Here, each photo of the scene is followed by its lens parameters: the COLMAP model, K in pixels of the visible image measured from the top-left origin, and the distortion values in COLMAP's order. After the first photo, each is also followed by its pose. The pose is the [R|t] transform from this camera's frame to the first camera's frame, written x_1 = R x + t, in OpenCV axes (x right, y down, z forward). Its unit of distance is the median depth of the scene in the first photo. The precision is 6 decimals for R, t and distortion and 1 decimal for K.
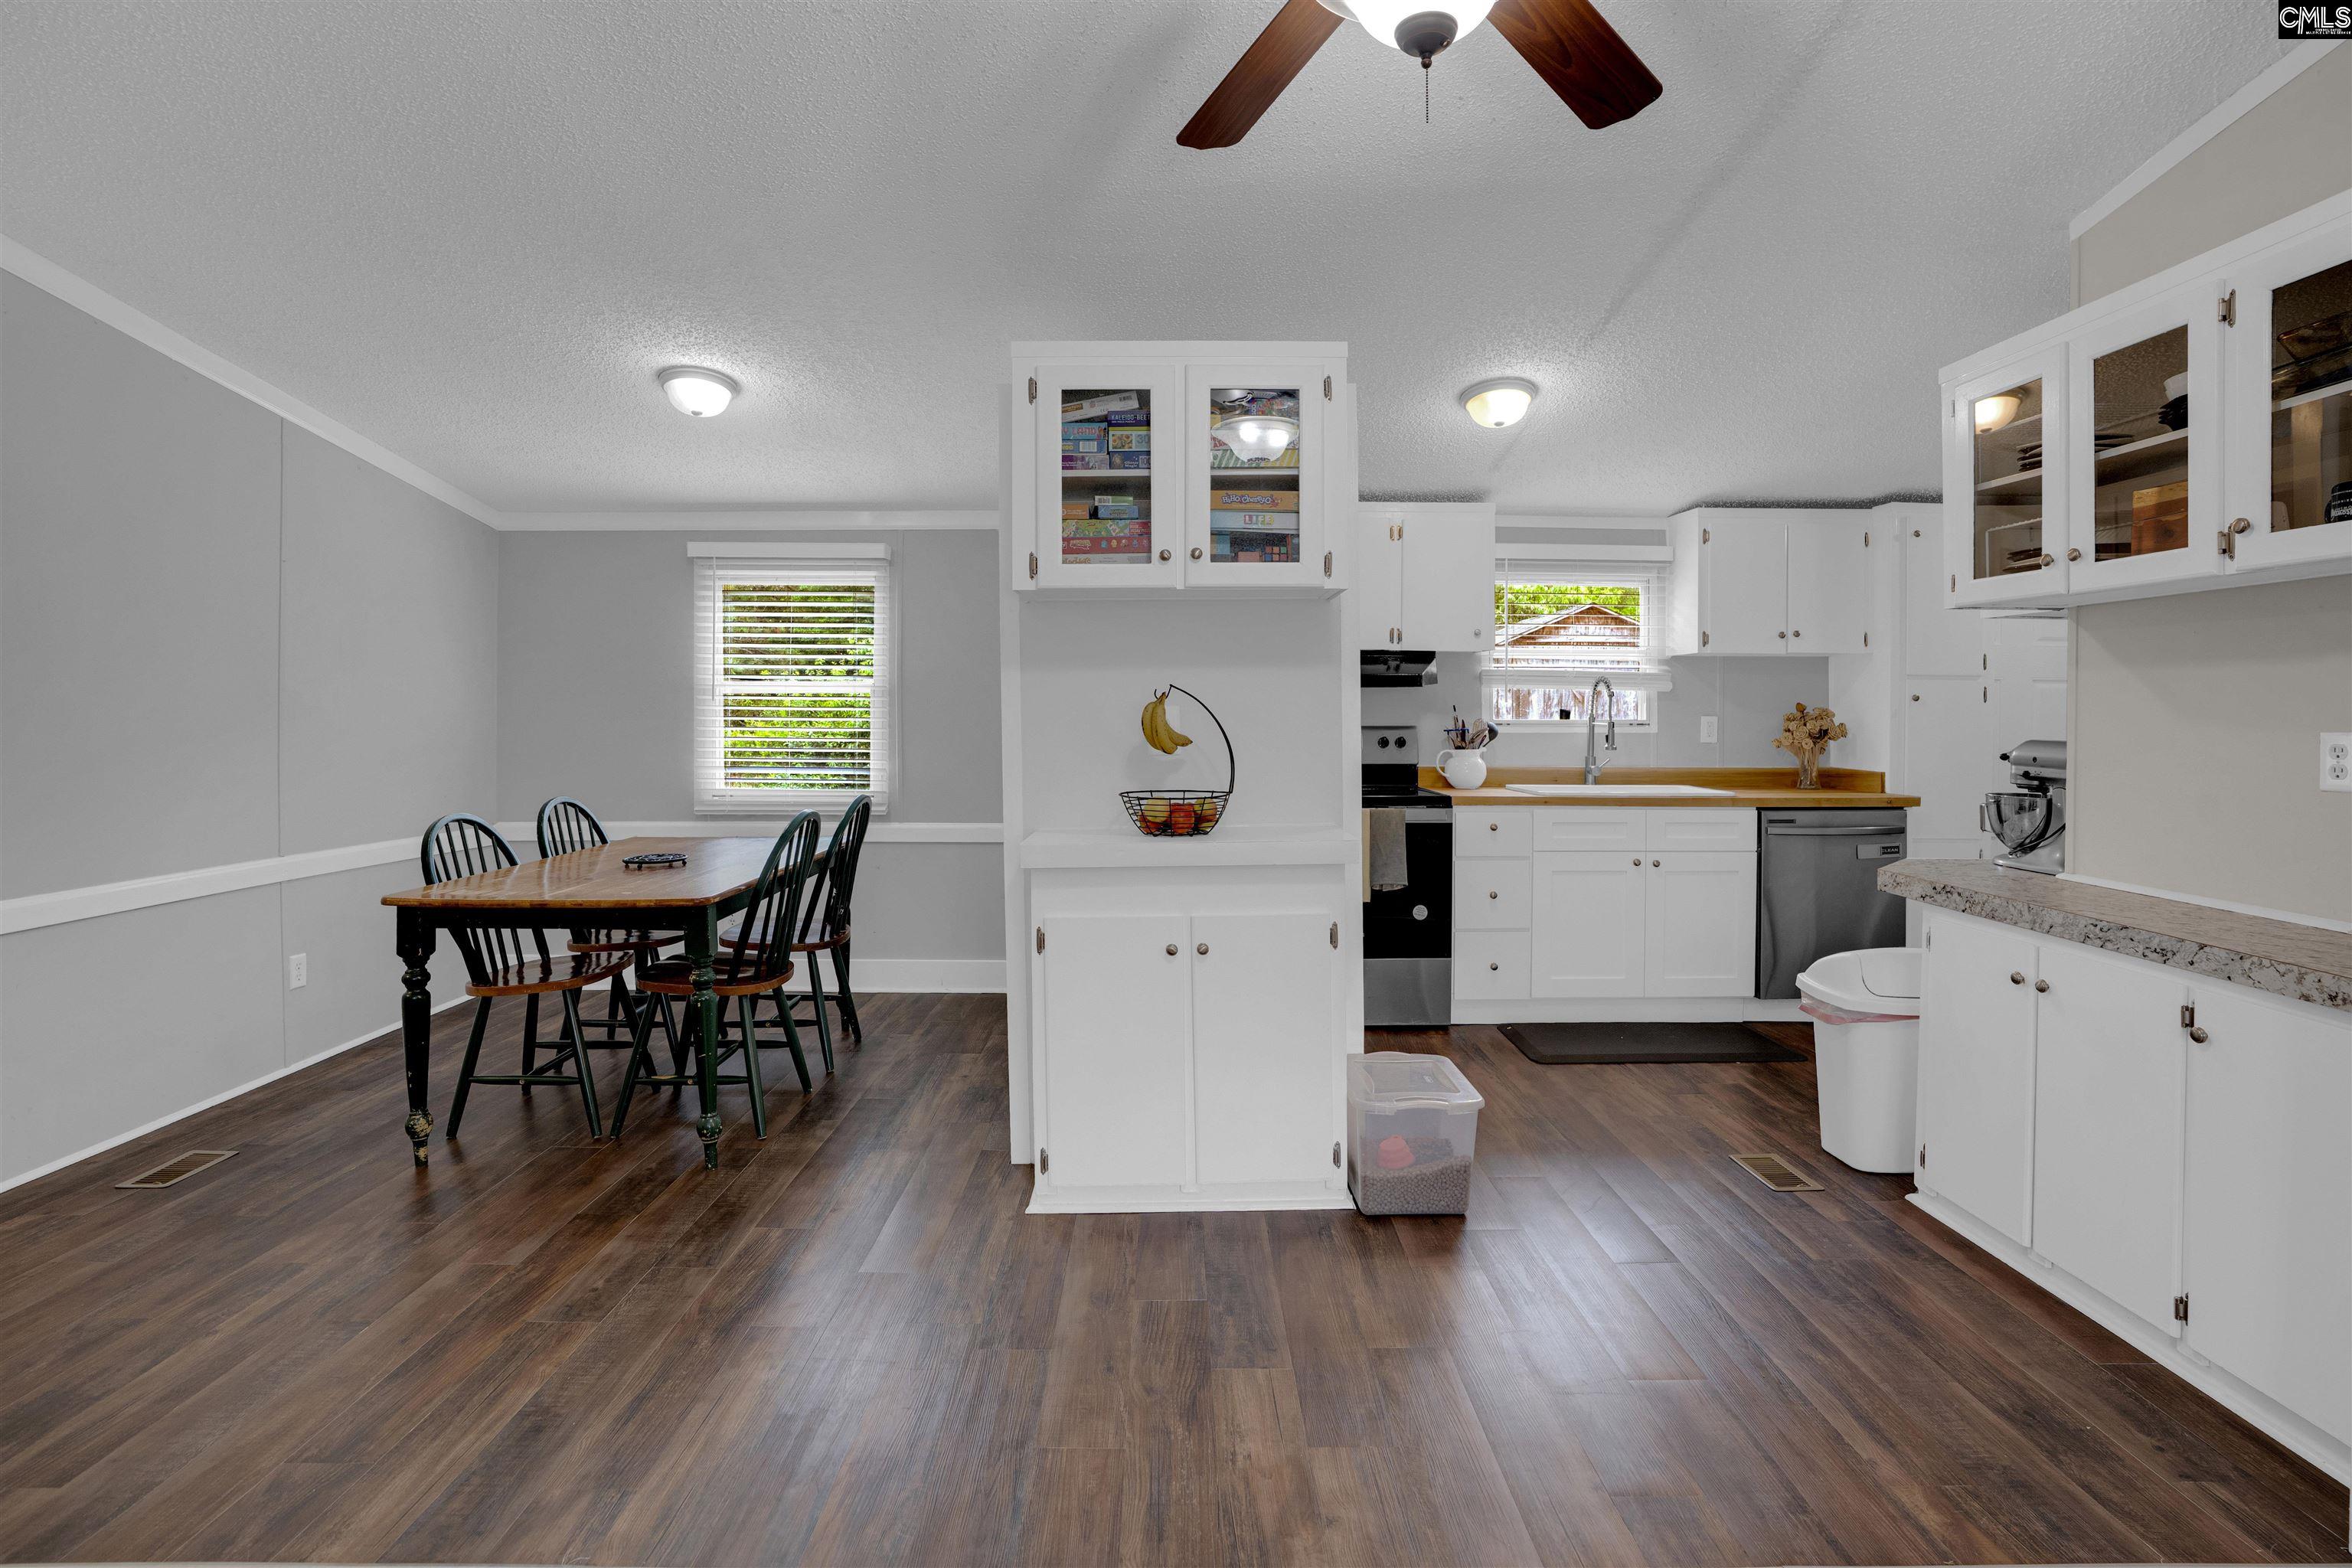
lens RADIAL K [[1109.5, 0, 1187.6], [0, 1109.5, 718.3], [0, 0, 1]] dist [-0.056191, 0.017601]
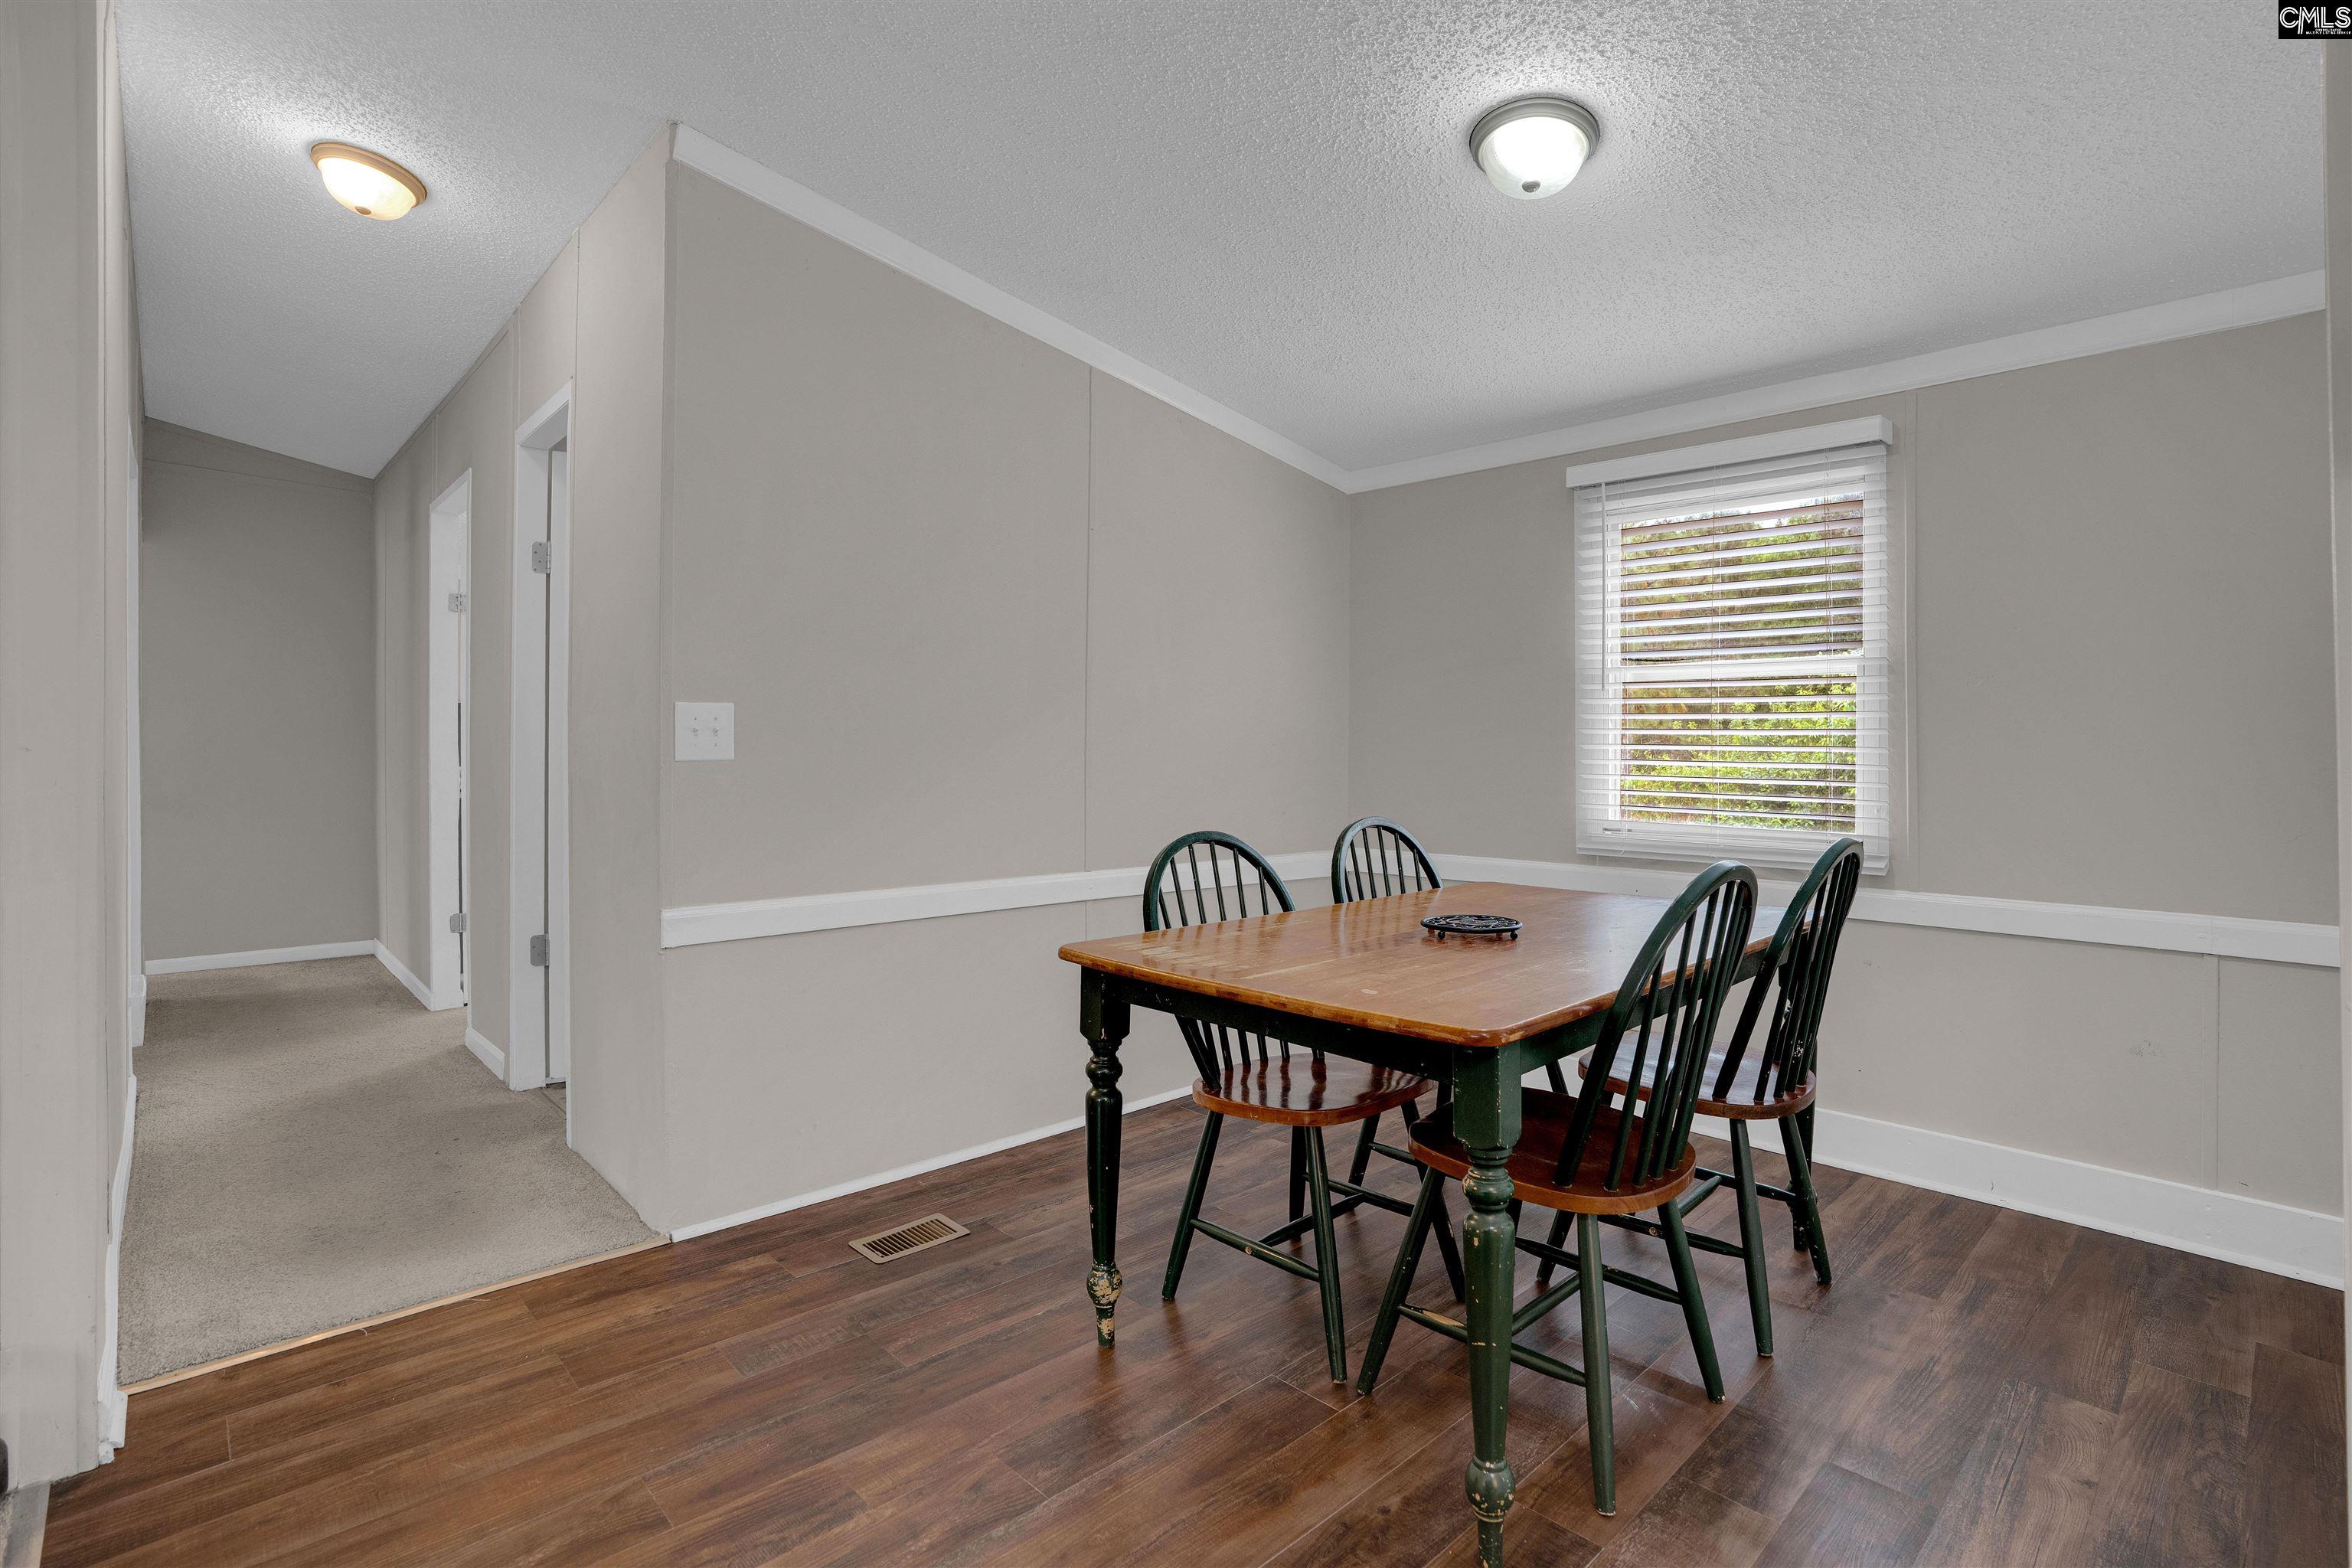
lens RADIAL K [[1109.5, 0, 1171.0], [0, 1109.5, 748.9], [0, 0, 1]] dist [-0.056191, 0.017601]
pose [[0.671412, 0.000207, -0.741084, -0.159050], [-0.004433, 0.999983, -0.003737, 0.038269], [0.741071, 0.005794, 0.671402, 0.522628]]
